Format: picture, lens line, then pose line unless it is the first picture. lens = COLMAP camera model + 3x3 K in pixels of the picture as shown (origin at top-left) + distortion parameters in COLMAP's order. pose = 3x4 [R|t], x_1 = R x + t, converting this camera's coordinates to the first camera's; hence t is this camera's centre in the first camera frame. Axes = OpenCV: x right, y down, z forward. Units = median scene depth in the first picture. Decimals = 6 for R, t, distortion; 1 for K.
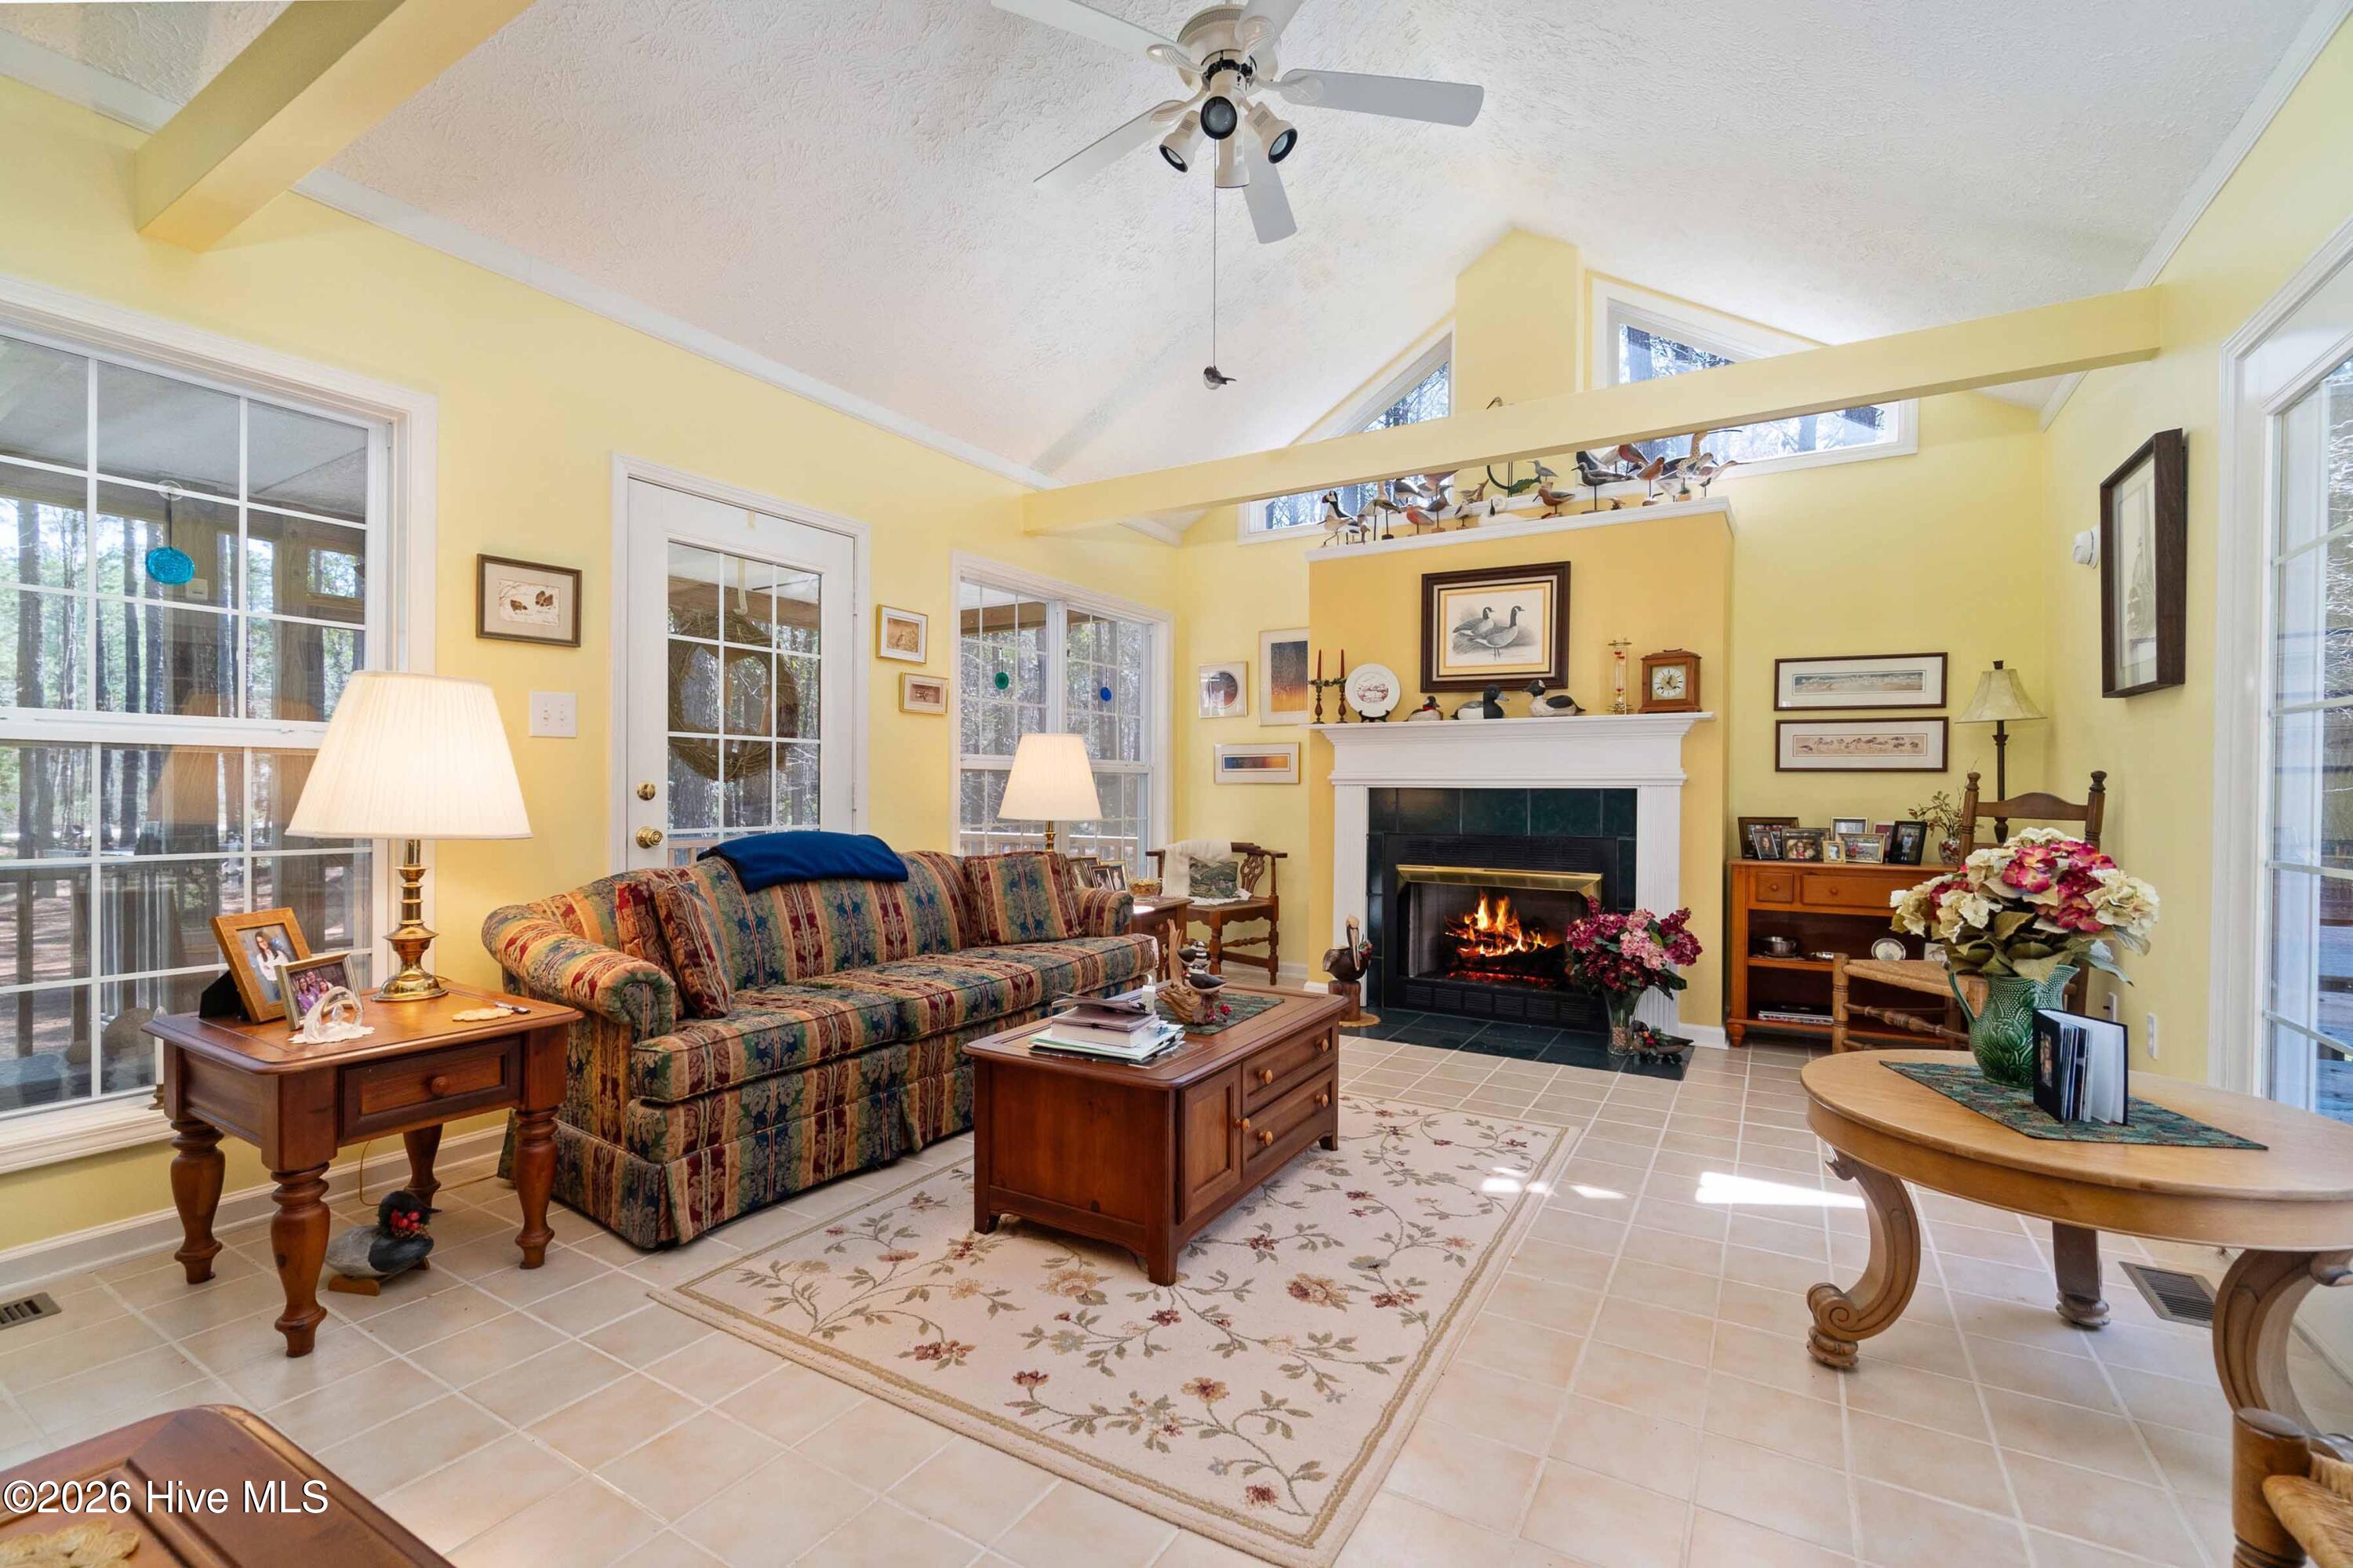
lens RADIAL K [[1027.2, 0, 1181.2], [0, 1027.2, 800.5], [0, 0, 1]] dist [-0.000924, -0.000306]
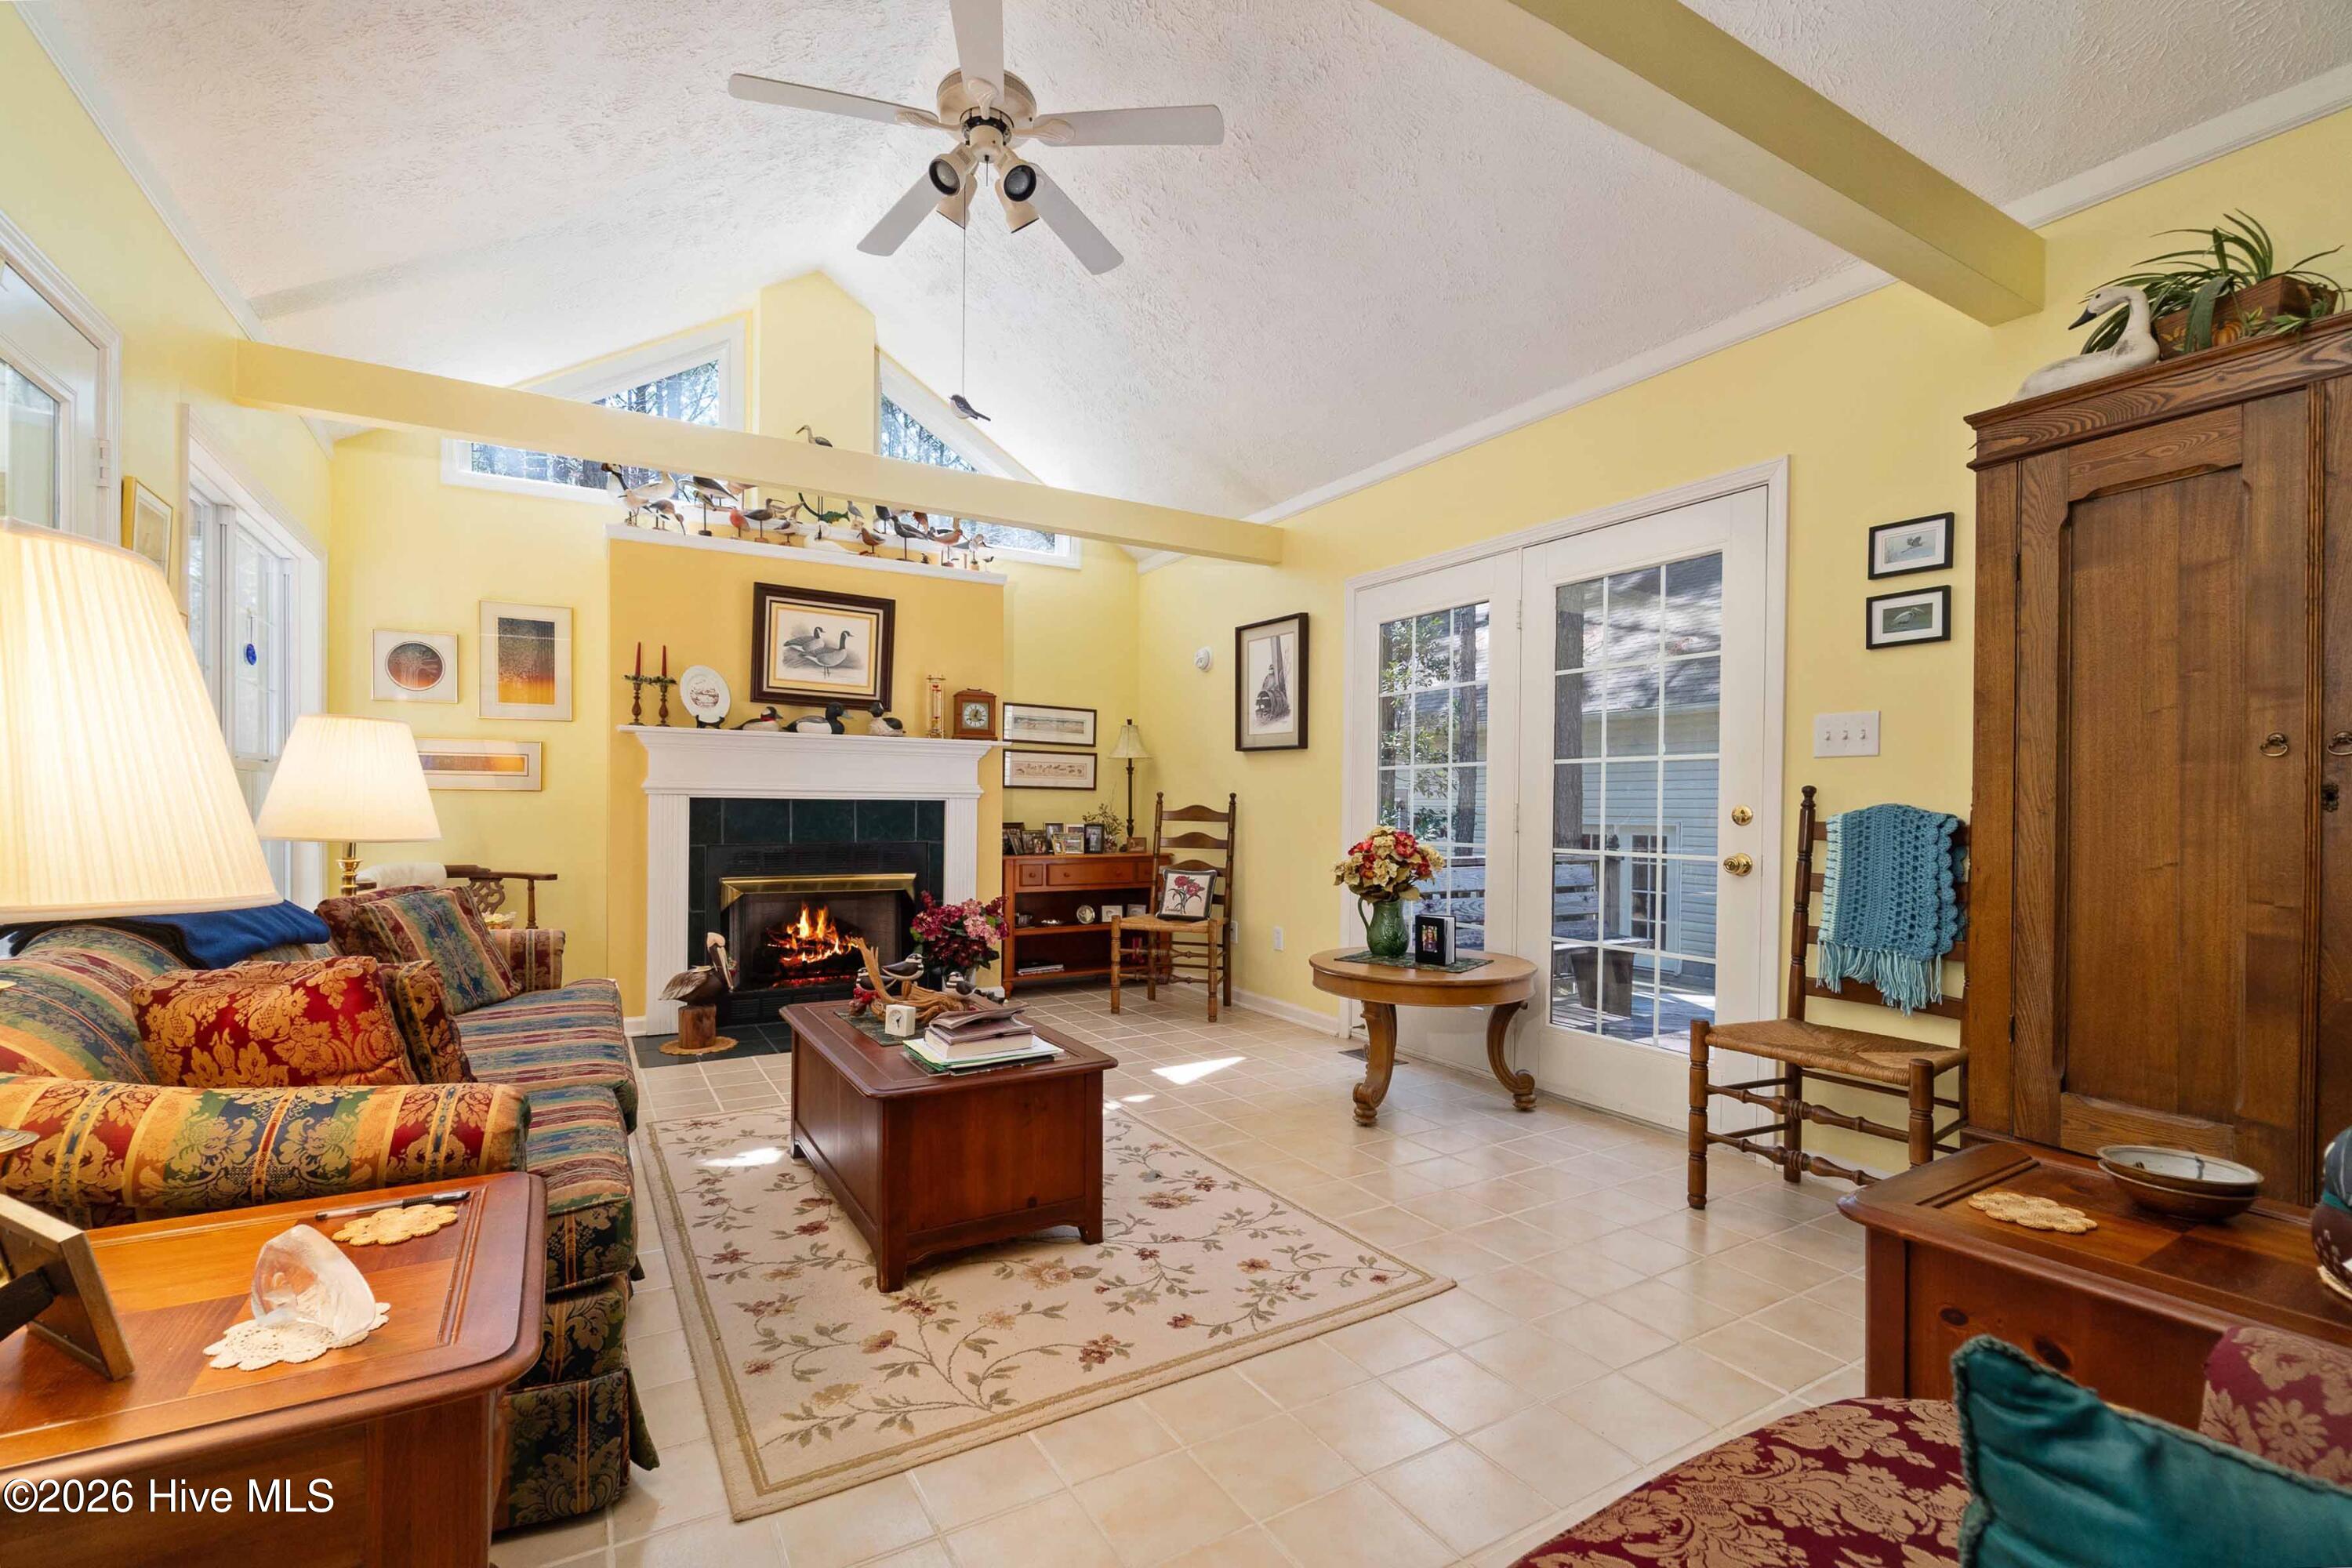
lens RADIAL K [[1016.9, 0, 1172.7], [0, 1016.9, 817.6], [0, 0, 1]] dist [-0.002020, -0.000261]
pose [[0.475934, -0.009760, 0.879427, -0.490582], [0.000489, 0.999941, 0.010832, -0.004553], [-0.879481, -0.004726, 0.475911, 0.202770]]
